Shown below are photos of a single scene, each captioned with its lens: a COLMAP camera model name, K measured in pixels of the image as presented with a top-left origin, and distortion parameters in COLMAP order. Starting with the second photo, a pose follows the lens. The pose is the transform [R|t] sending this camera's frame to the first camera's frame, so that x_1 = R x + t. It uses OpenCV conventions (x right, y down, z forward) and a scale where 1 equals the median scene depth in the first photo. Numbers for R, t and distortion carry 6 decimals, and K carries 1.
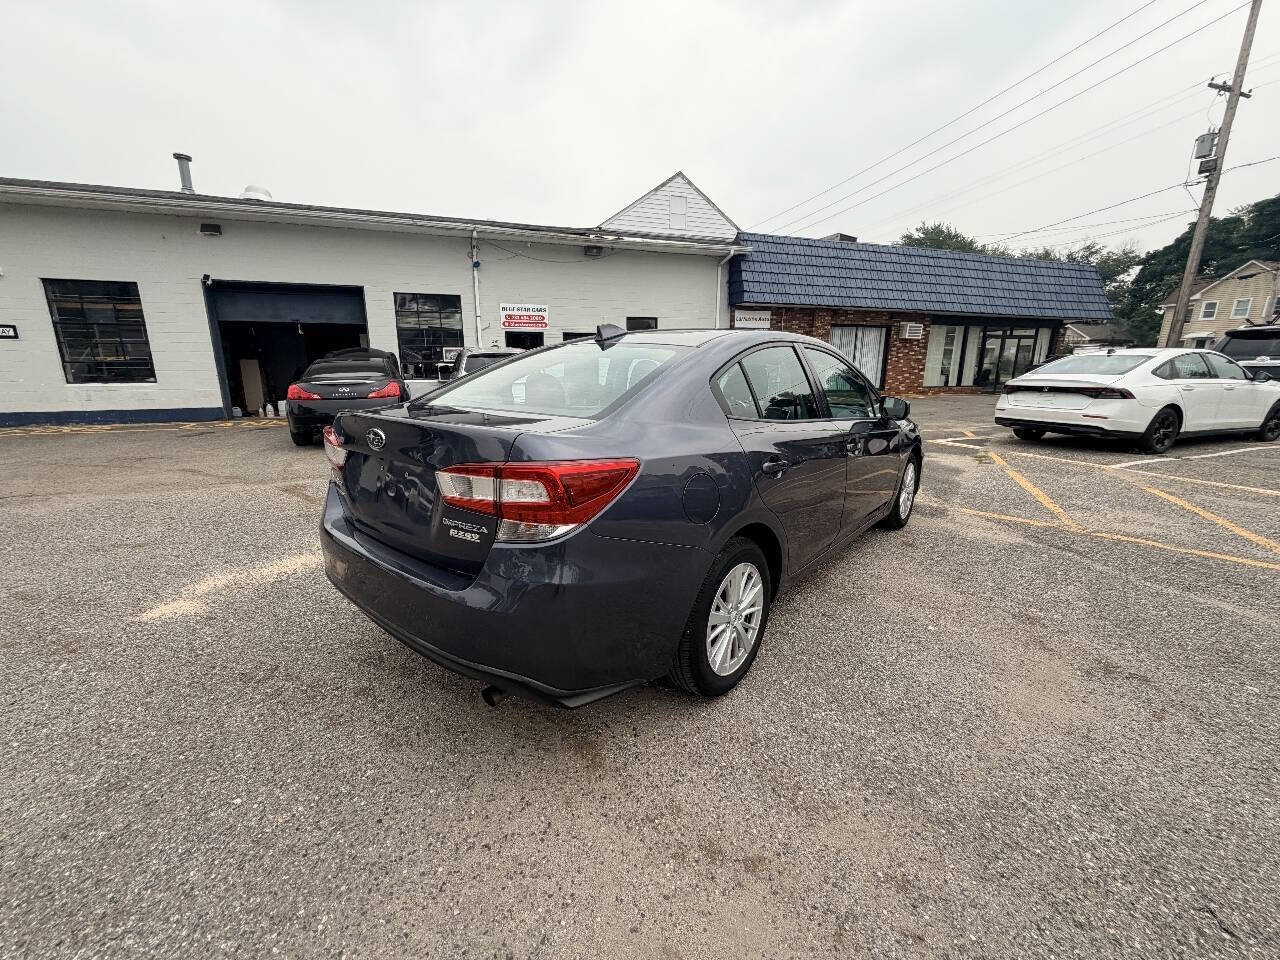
lens RADIAL K [[507.8, 0, 640.0], [0, 507.8, 480.0], [0, 0, 1]] dist [0.000383, -0.000004]
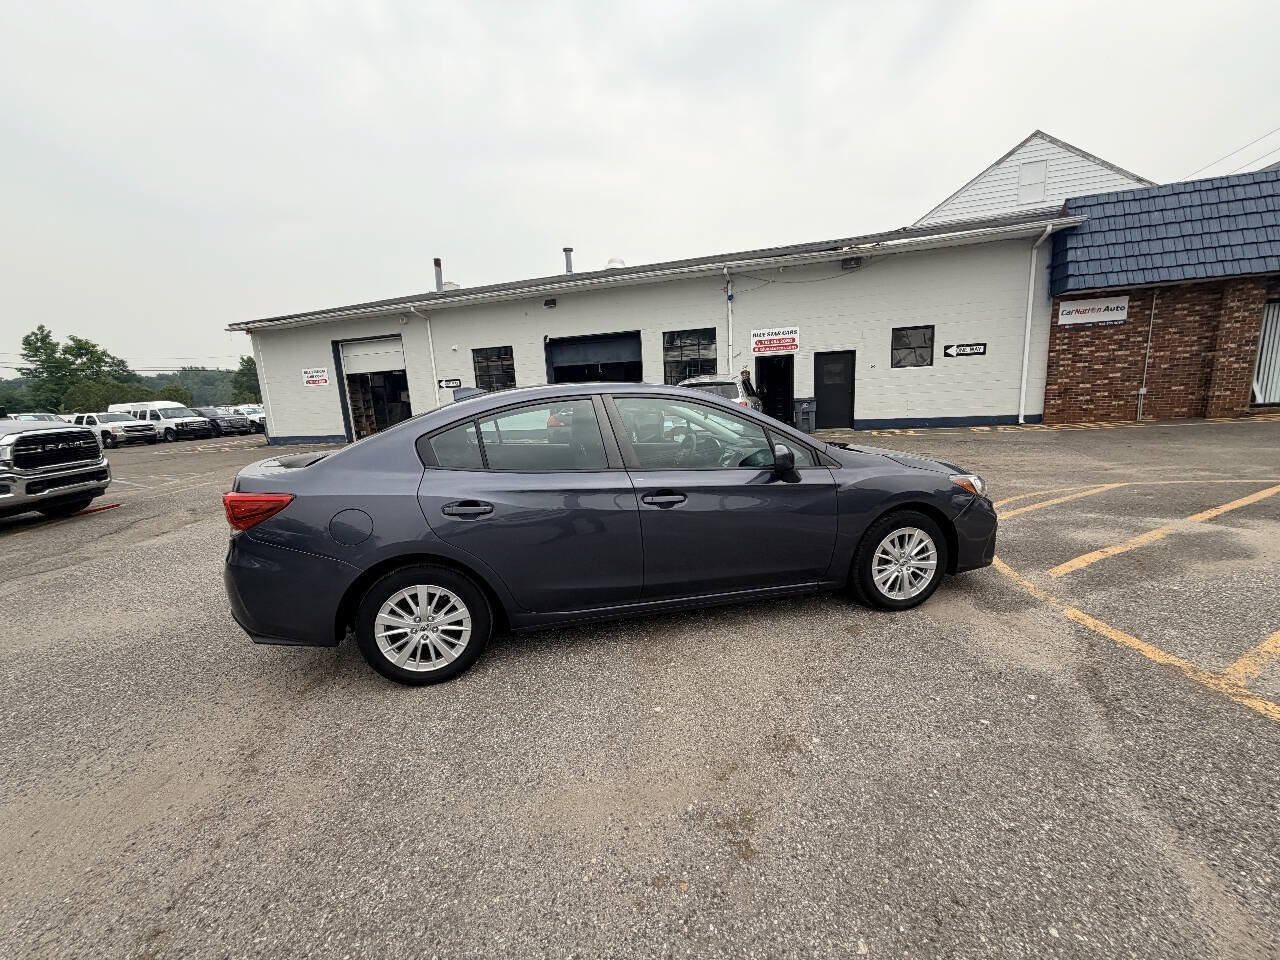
lens RADIAL K [[508.5, 0, 638.4], [0, 508.5, 478.7], [0, 0, 1]] dist [-0.000953, 0.000175]
pose [[0.788476, 0.066909, -0.611415, 0.204384], [-0.086863, 0.996216, -0.002999, -0.020712], [0.608901, 0.055474, 0.791304, 0.047191]]
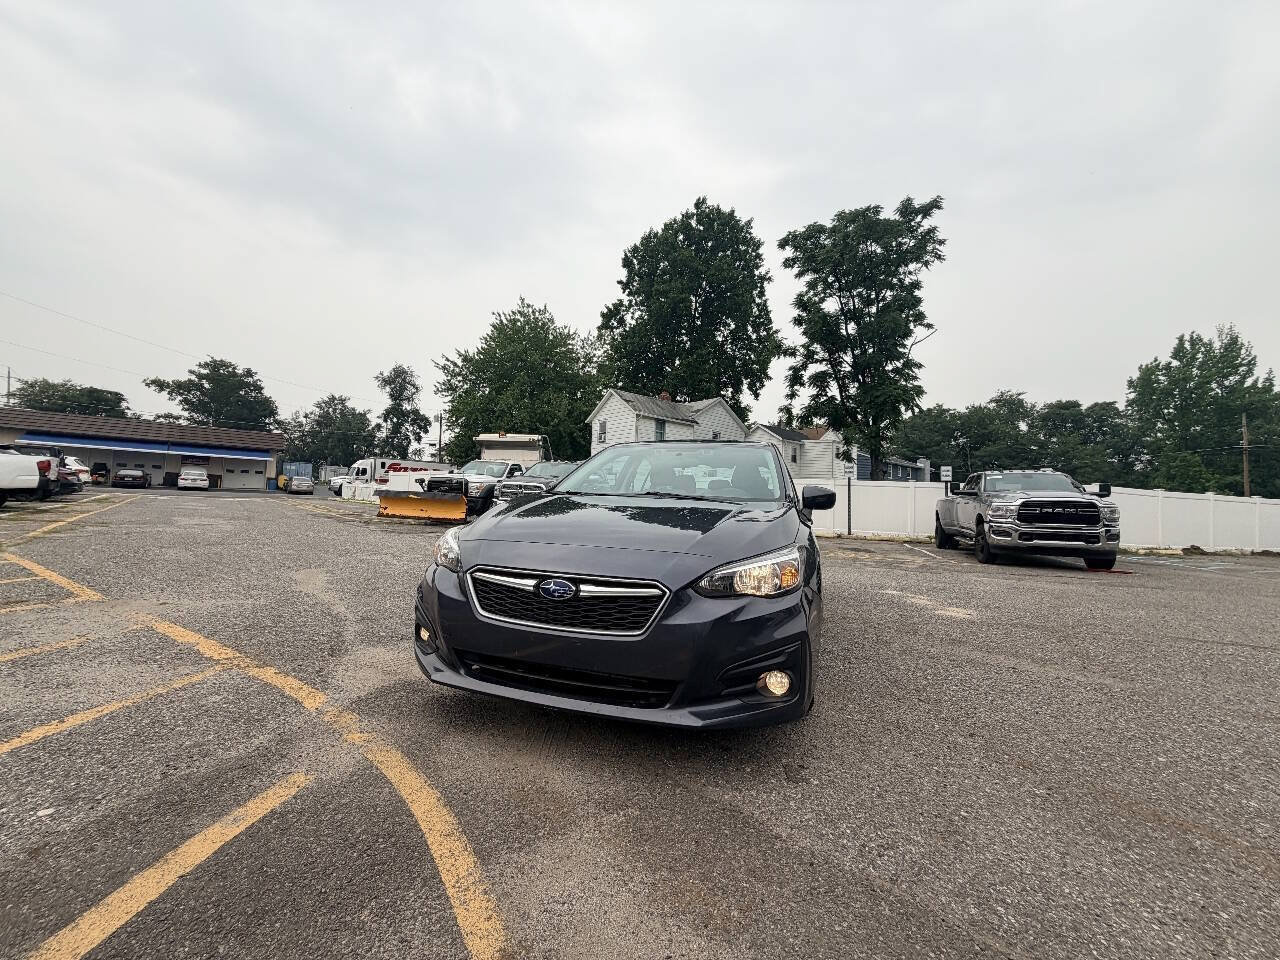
lens RADIAL K [[507.7, 0, 639.0], [0, 507.7, 479.7], [0, 0, 1]] dist [-0.000247, 0.000268]
pose [[-0.928397, -0.047998, -0.368476, 0.187714], [-0.114590, 0.980276, 0.161024, -0.092495], [0.353480, 0.191717, -0.915585, 0.526432]]
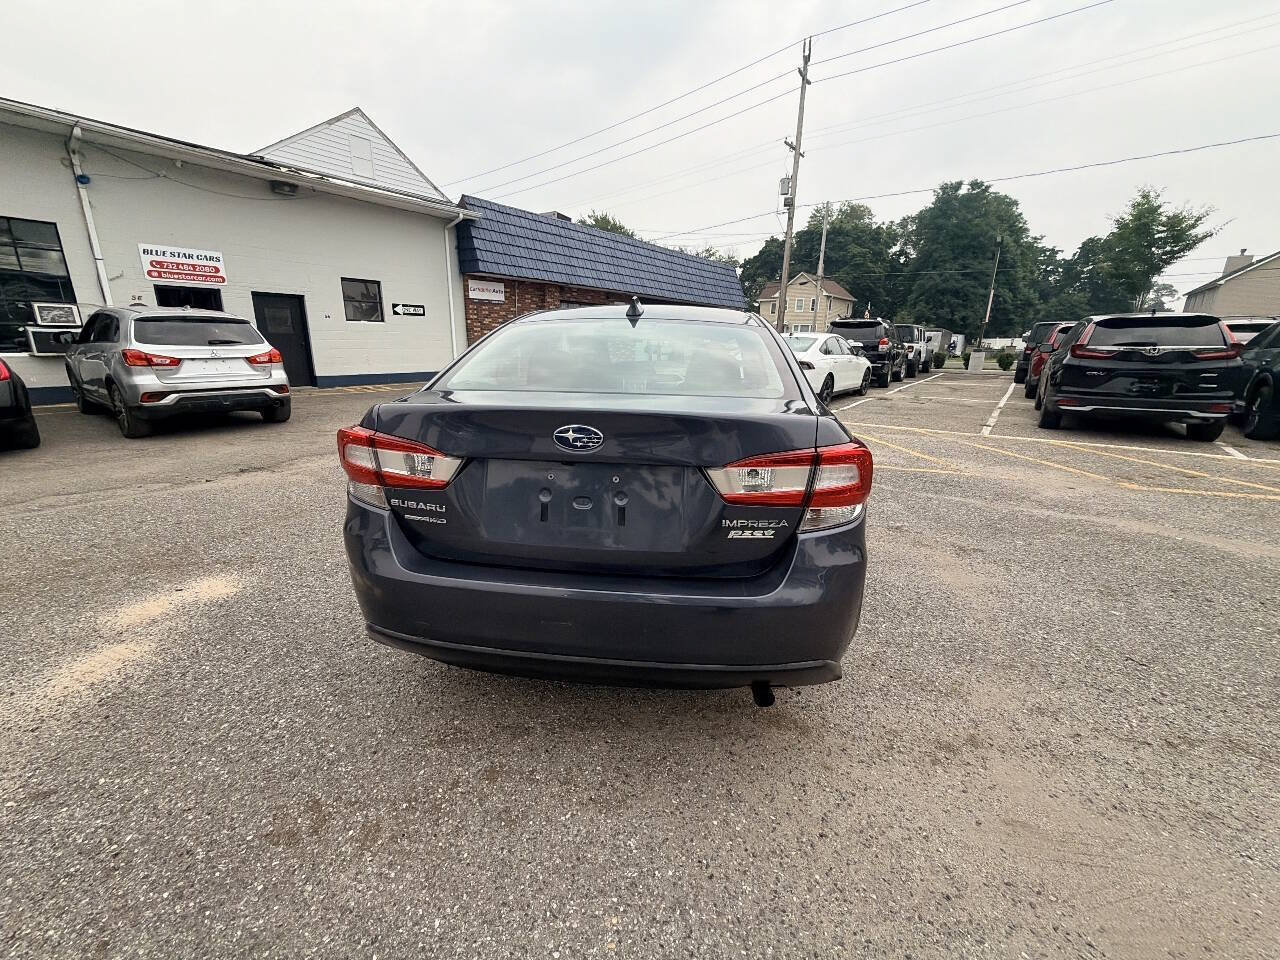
lens RADIAL K [[509.0, 0, 637.7], [0, 509.0, 477.0], [0, 0, 1]] dist [-0.000018, 0.000106]
pose [[0.838883, -0.125185, 0.529721, -0.111200], [0.102141, 0.992109, 0.072704, -0.008817], [-0.534643, -0.006884, 0.845050, 0.038111]]
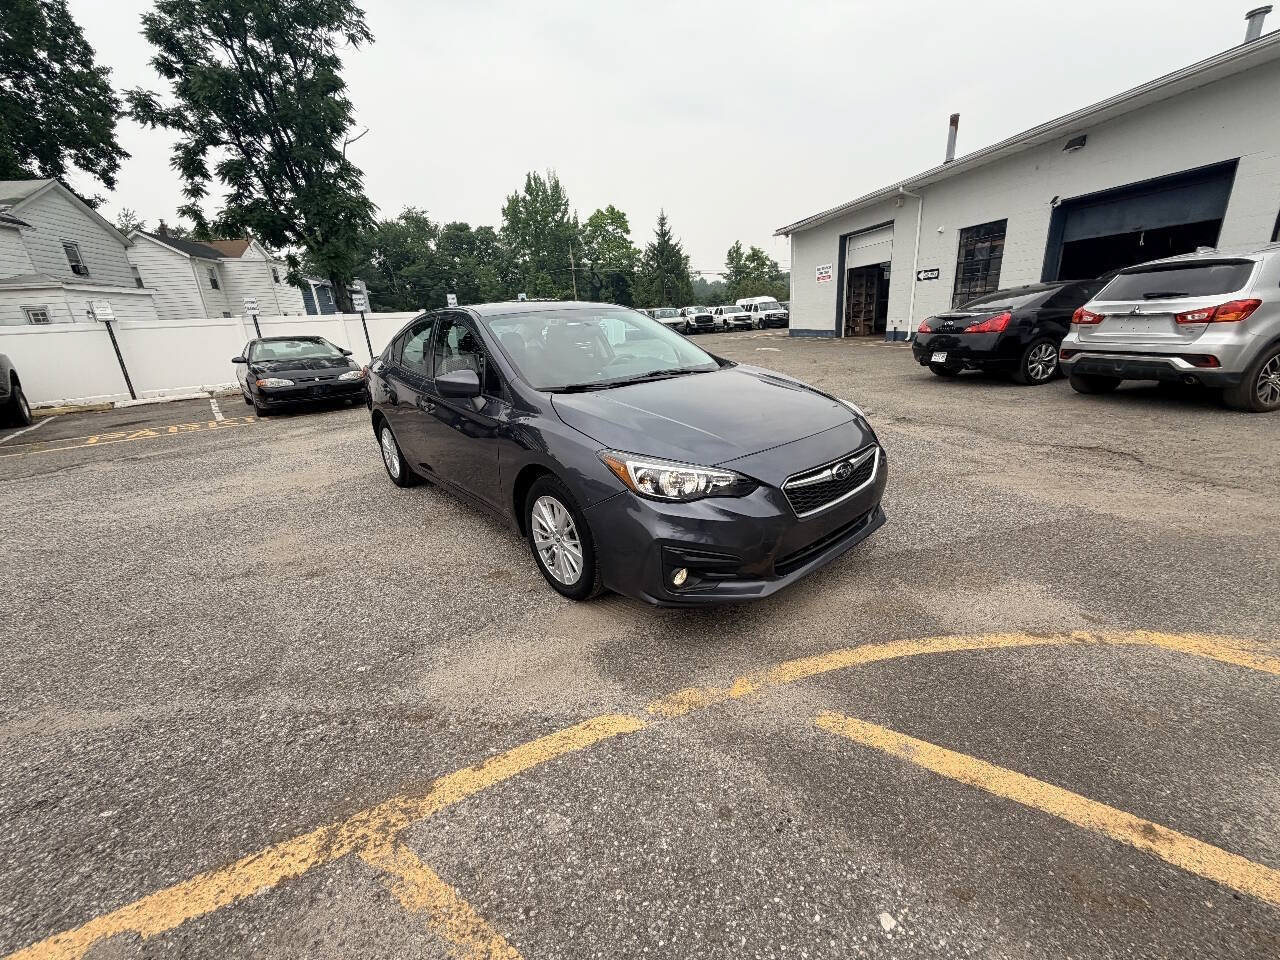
lens RADIAL K [[508.5, 0, 638.4], [0, 508.5, 478.7], [0, 0, 1]] dist [-0.000953, 0.000175]
pose [[-0.164056, 0.309519, -0.936634, 0.324164], [-0.154687, 0.929680, 0.334315, -0.081552], [0.974247, 0.199732, -0.104641, 0.351017]]
